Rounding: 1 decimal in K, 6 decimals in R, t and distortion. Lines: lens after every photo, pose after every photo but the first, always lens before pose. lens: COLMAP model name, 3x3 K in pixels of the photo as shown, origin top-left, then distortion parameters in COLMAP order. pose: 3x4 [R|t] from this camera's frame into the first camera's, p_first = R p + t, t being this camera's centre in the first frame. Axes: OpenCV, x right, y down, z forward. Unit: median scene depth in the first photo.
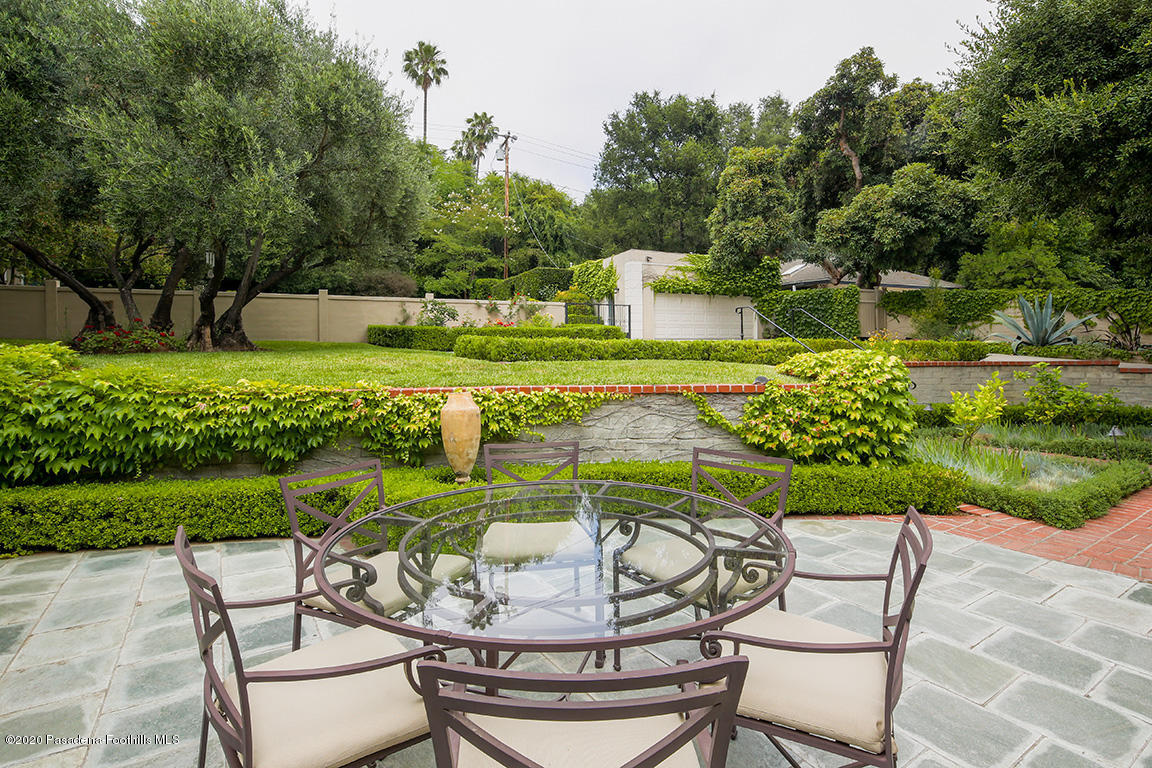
lens RADIAL K [[555.2, 0, 565.9], [0, 555.2, 346.4], [0, 0, 1]] dist [0.000168, -0.001381]
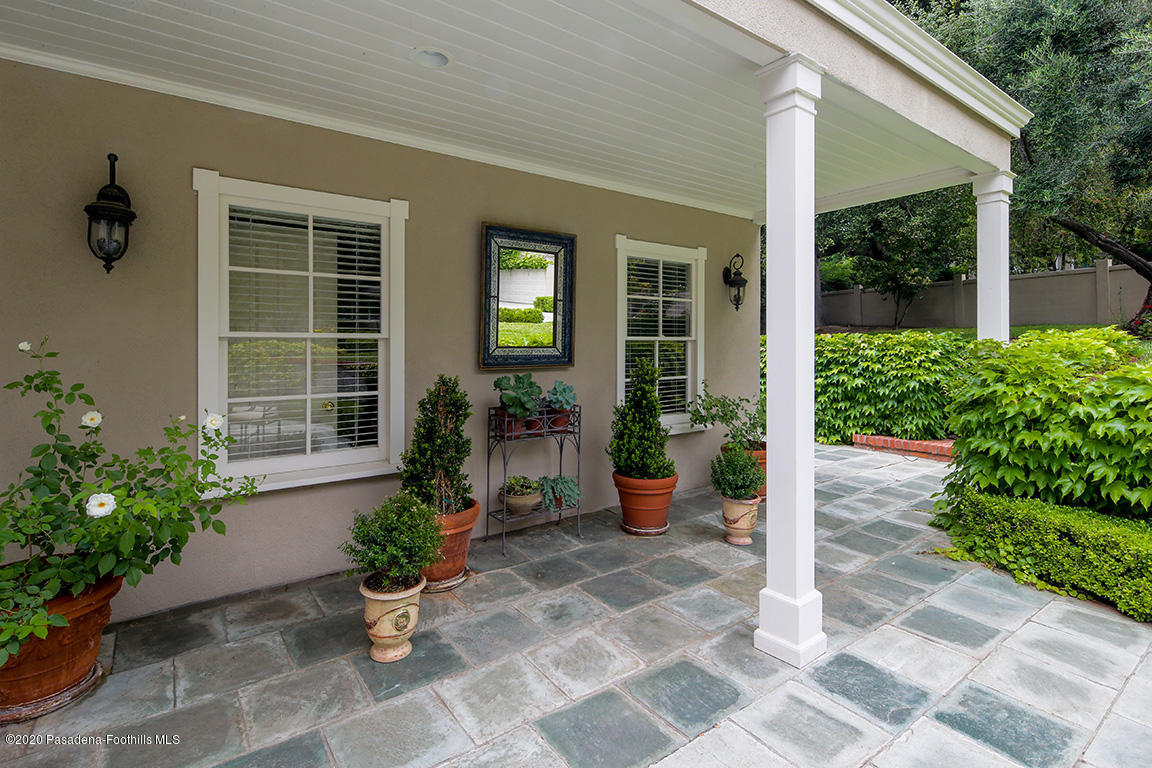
lens RADIAL K [[555.2, 0, 575.0], [0, 555.2, 339.5], [0, 0, 1]] dist [0.000168, -0.001381]
pose [[0.063074, 0.002799, -0.998005, -0.216432], [0.012029, 0.999921, 0.003565, -0.000268], [0.997936, -0.012230, 0.063035, 0.225874]]
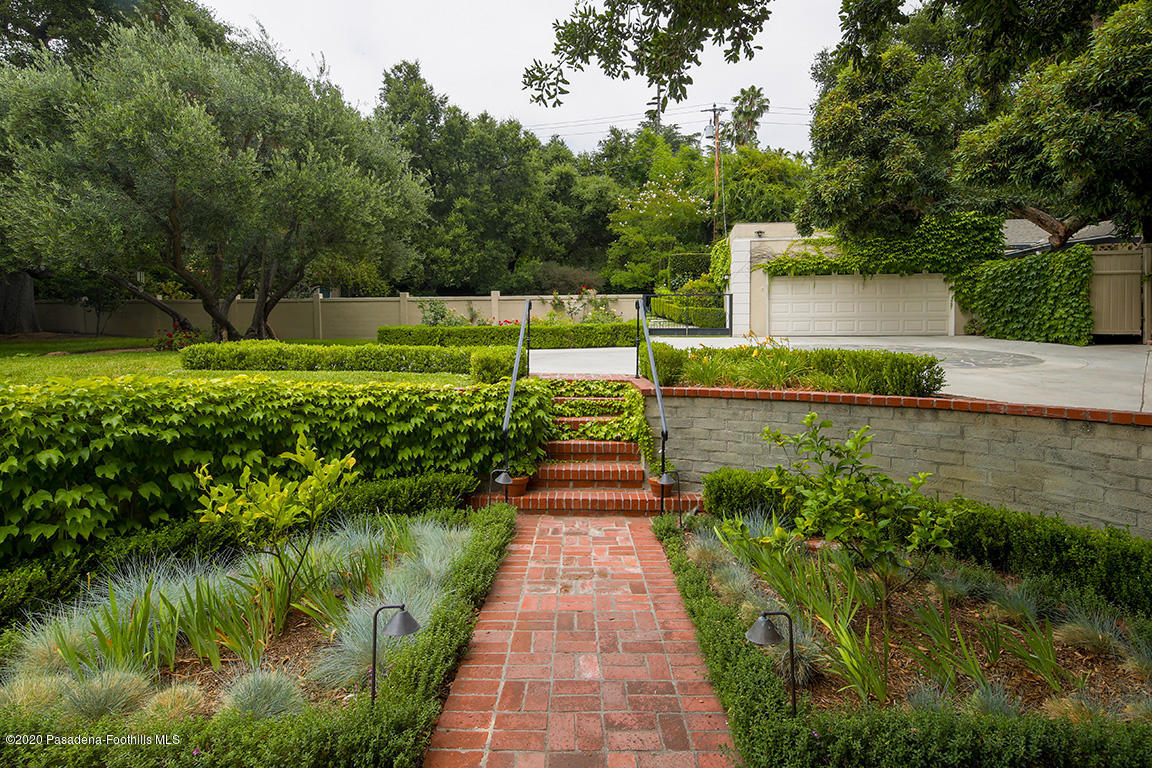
lens RADIAL K [[555.2, 0, 585.4], [0, 555.2, 340.8], [0, 0, 1]] dist [0.000168, -0.001381]
pose [[0.836408, 0.006362, -0.548070, 2.457036], [-0.002574, 0.999967, 0.007678, -0.079168], [0.548101, -0.005011, 0.836397, 1.398611]]
